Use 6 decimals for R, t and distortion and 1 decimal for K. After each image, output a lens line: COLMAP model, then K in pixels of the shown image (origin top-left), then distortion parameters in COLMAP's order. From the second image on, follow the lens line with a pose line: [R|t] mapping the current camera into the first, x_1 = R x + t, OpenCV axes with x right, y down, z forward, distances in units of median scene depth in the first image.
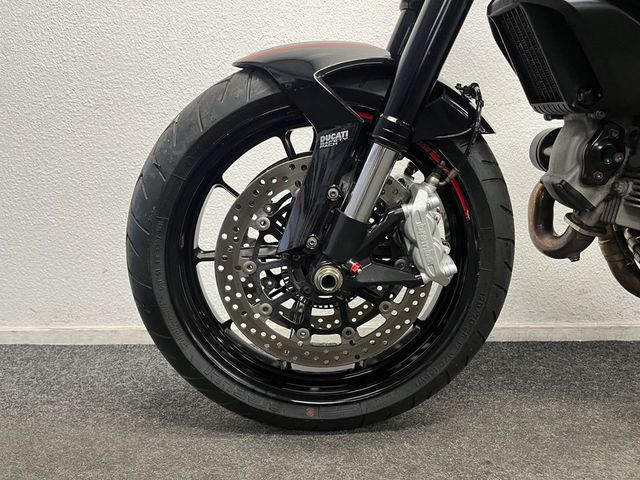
lens RADIAL K [[492.8, 0, 320.0], [0, 492.8, 240.0], [0, 0, 1]] dist [0.050330, 0.001309]
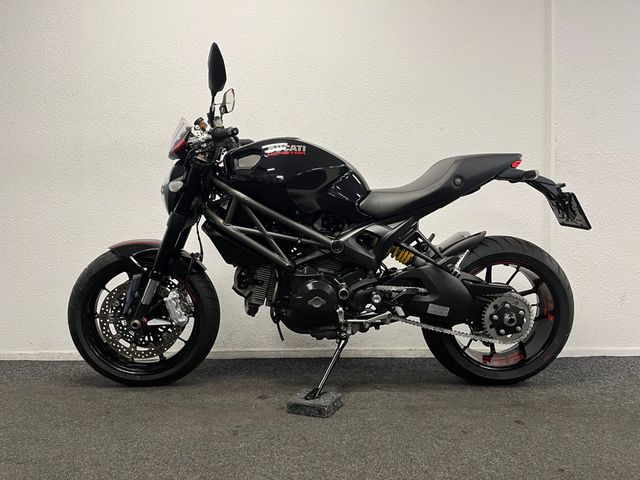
lens RADIAL K [[480.2, 0, 320.0], [0, 480.2, 240.0], [0, 0, 1]] dist [0.046227, -0.070930]
pose [[0.999793, -0.000386, 0.020346, 0.918422], [0.002638, 0.993838, -0.110813, -0.083717], [-0.020178, 0.110843, 0.993633, -1.666894]]
